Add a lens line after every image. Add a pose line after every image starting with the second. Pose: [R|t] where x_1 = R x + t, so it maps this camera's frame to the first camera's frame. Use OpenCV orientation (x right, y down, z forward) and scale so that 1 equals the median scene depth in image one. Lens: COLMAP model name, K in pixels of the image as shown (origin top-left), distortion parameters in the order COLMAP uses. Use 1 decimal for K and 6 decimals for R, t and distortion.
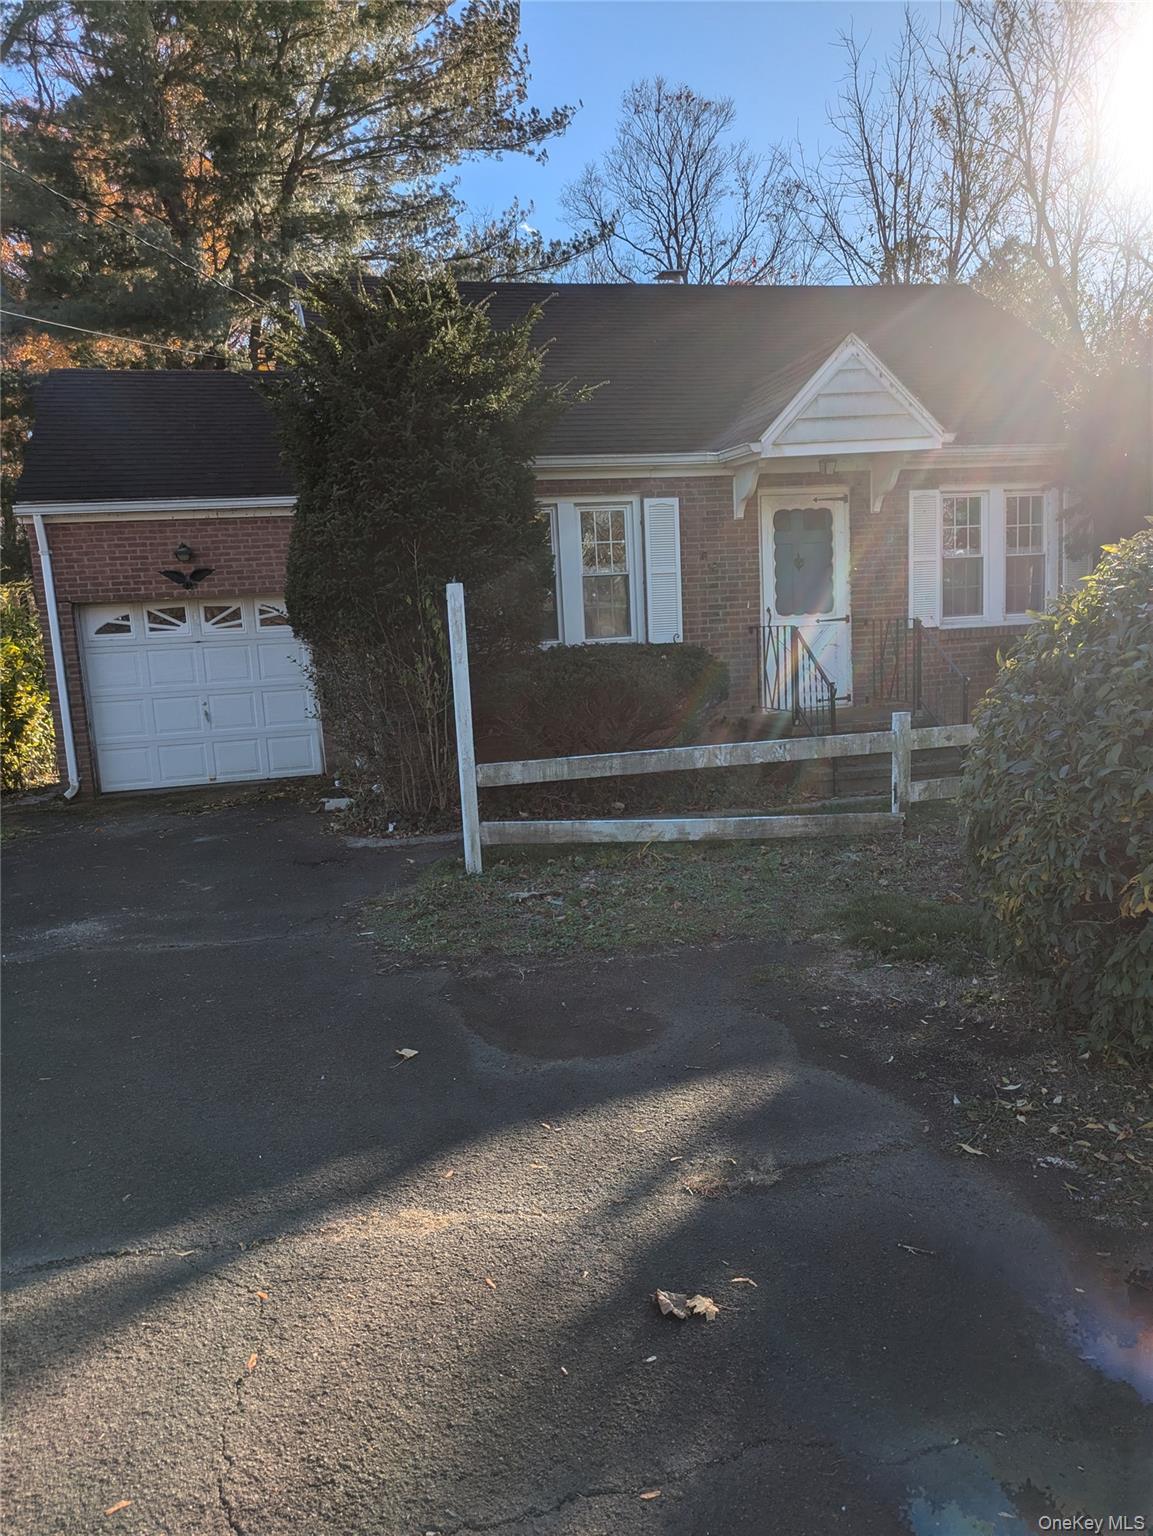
lens RADIAL K [[1198.7, 0, 607.2], [0, 1198.7, 775.2], [0, 0, 1]] dist [0.061654, -0.075905]
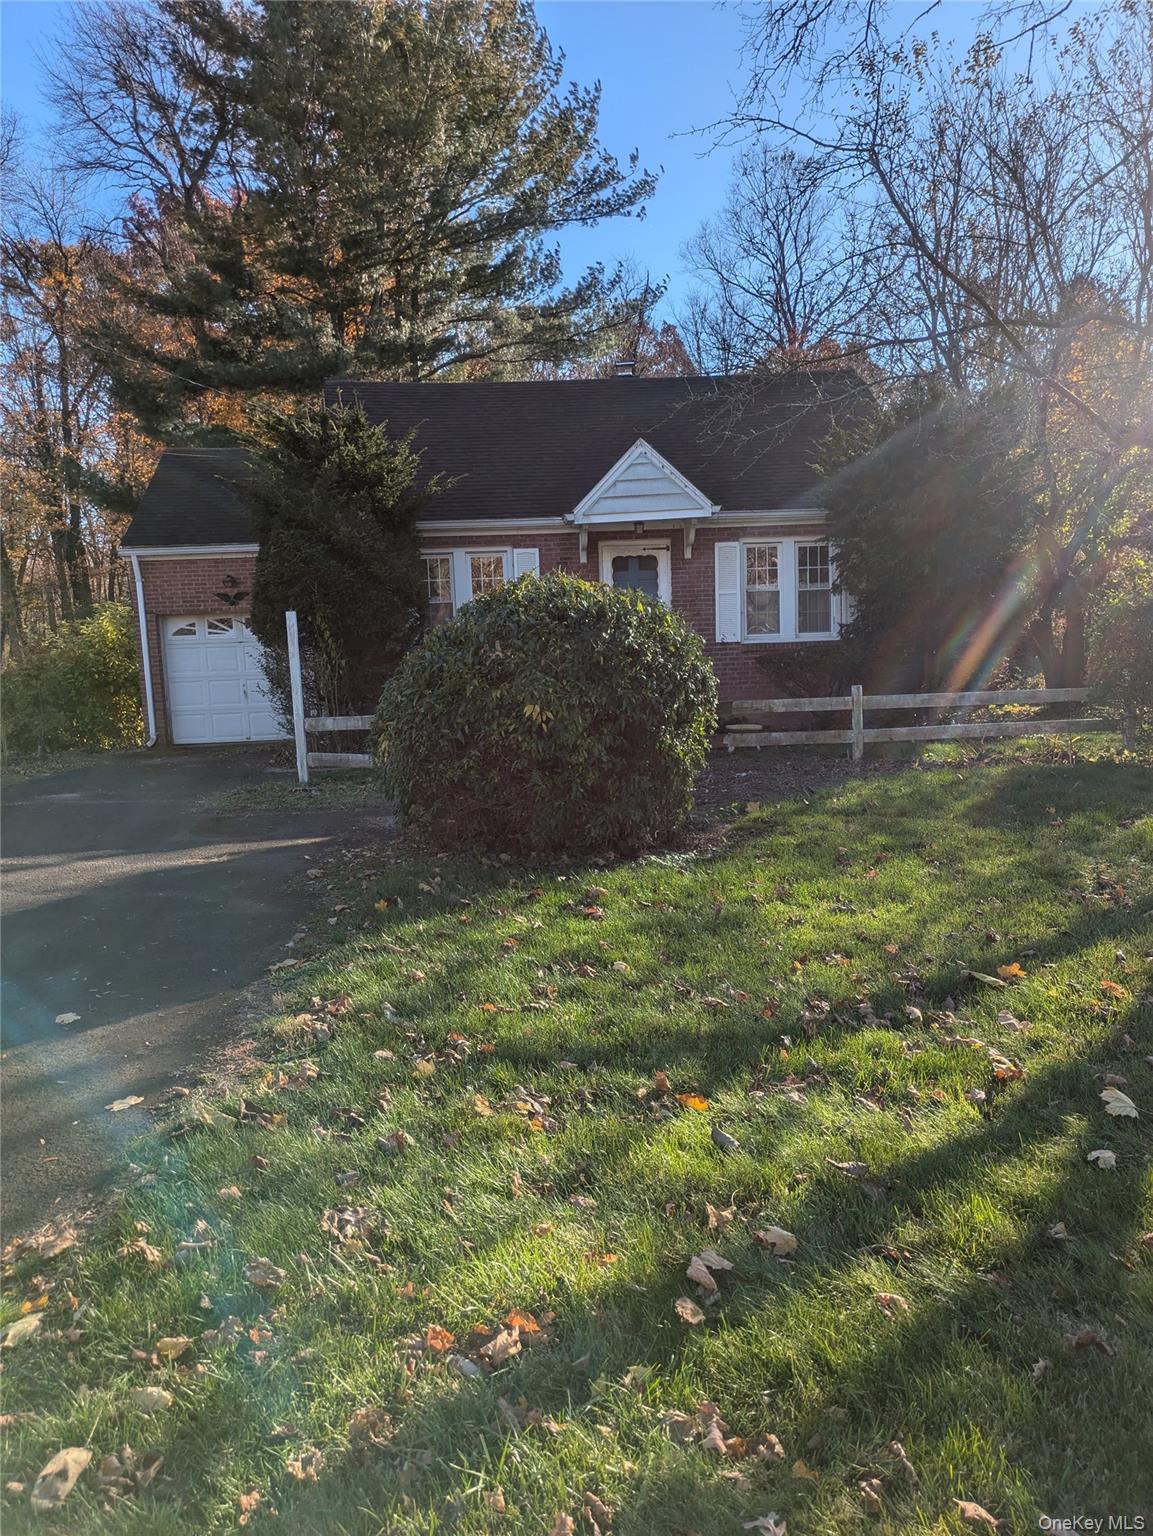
lens RADIAL K [[1198.7, 0, 607.2], [0, 1198.7, 775.2], [0, 0, 1]] dist [0.061654, -0.075905]
pose [[0.984914, 0.037280, -0.168984, 0.385050], [-0.037731, 0.999288, 0.000544, 0.034684], [0.168884, 0.005840, 0.985619, -0.387701]]
